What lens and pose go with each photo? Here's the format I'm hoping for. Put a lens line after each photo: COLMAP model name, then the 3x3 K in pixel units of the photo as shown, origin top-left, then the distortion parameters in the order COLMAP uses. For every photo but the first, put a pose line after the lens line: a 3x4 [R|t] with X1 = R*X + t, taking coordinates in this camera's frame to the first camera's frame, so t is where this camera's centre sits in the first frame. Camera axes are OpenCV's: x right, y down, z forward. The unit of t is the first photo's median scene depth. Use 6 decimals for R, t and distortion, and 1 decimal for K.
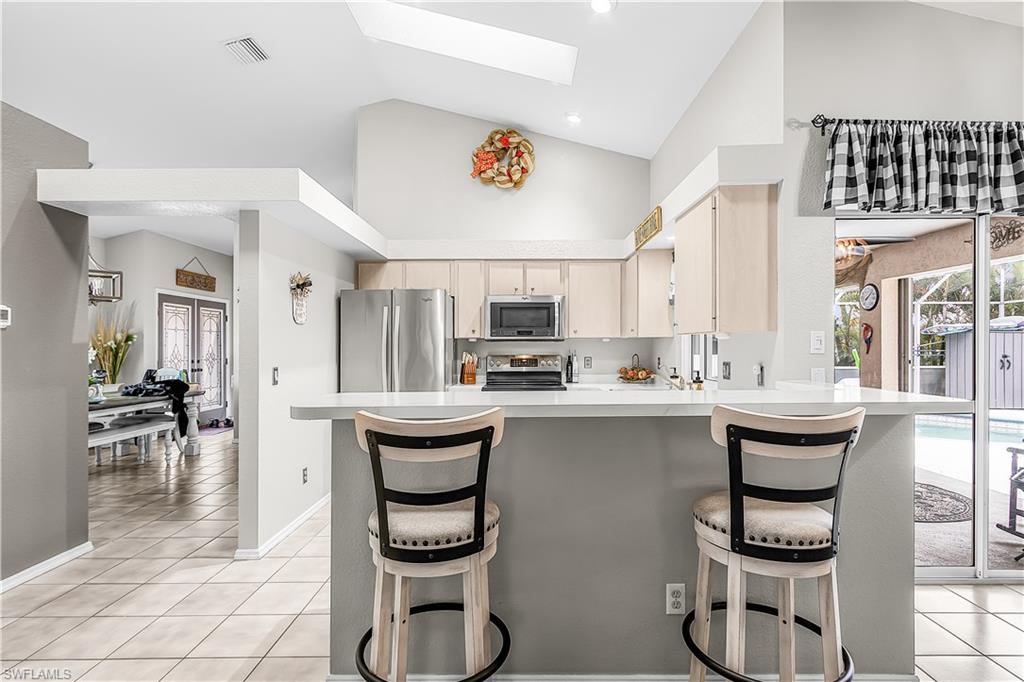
lens RADIAL K [[502.4, 0, 511.6], [0, 502.4, 343.9], [0, 0, 1]] dist [-0.001503, -0.000426]
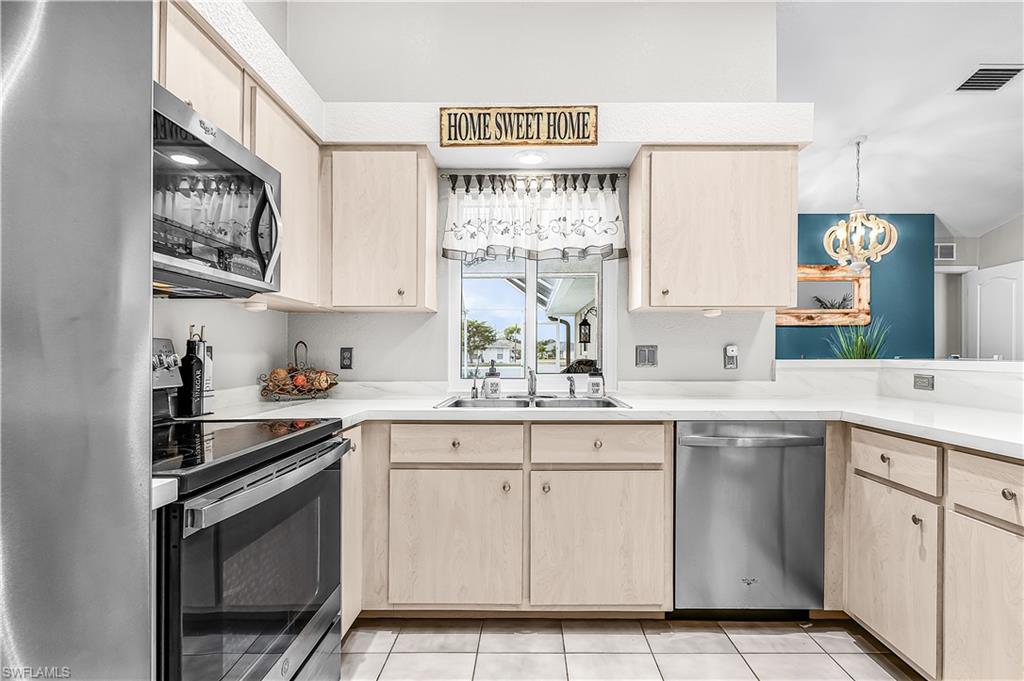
lens RADIAL K [[473.7, 0, 513.9], [0, 473.7, 350.1], [0, 0, 1]] dist [0.003650, -0.001502]
pose [[-0.004800, 0.010030, 0.999938, -0.229051], [-0.002666, 0.999946, -0.010043, 0.033760], [-0.999985, -0.002714, -0.004773, 0.802545]]
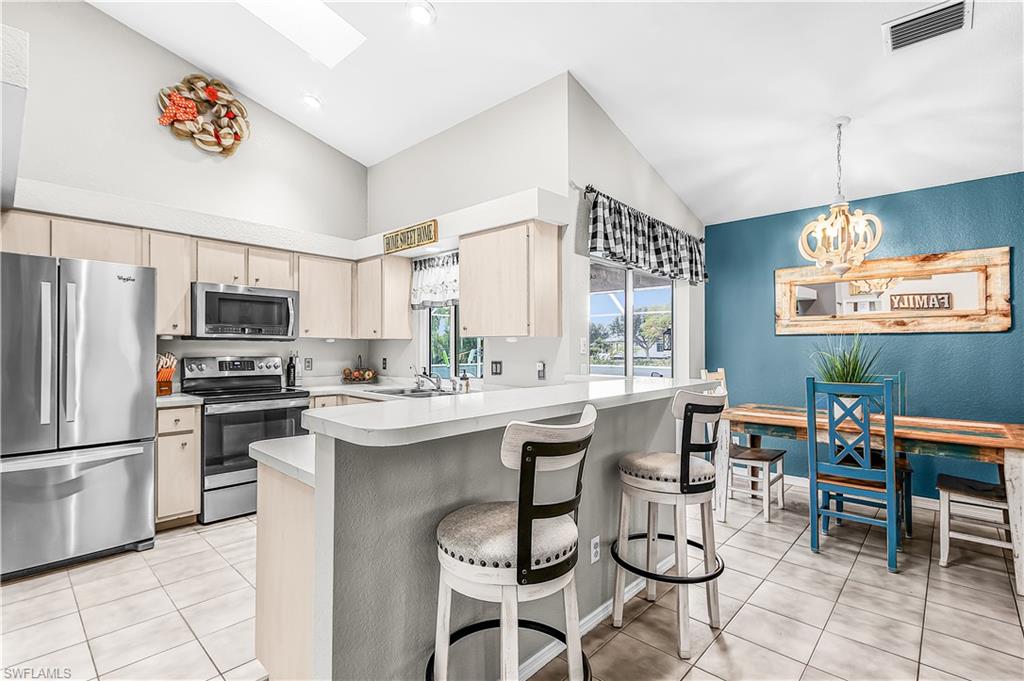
lens RADIAL K [[473.7, 0, 515.4], [0, 473.7, 342.6], [0, 0, 1]] dist [0.003650, -0.001502]
pose [[0.678294, 0.014335, 0.734651, -0.248443], [-0.010458, 0.999897, -0.009854, 0.001431], [-0.734716, -0.000999, 0.678374, 0.124746]]
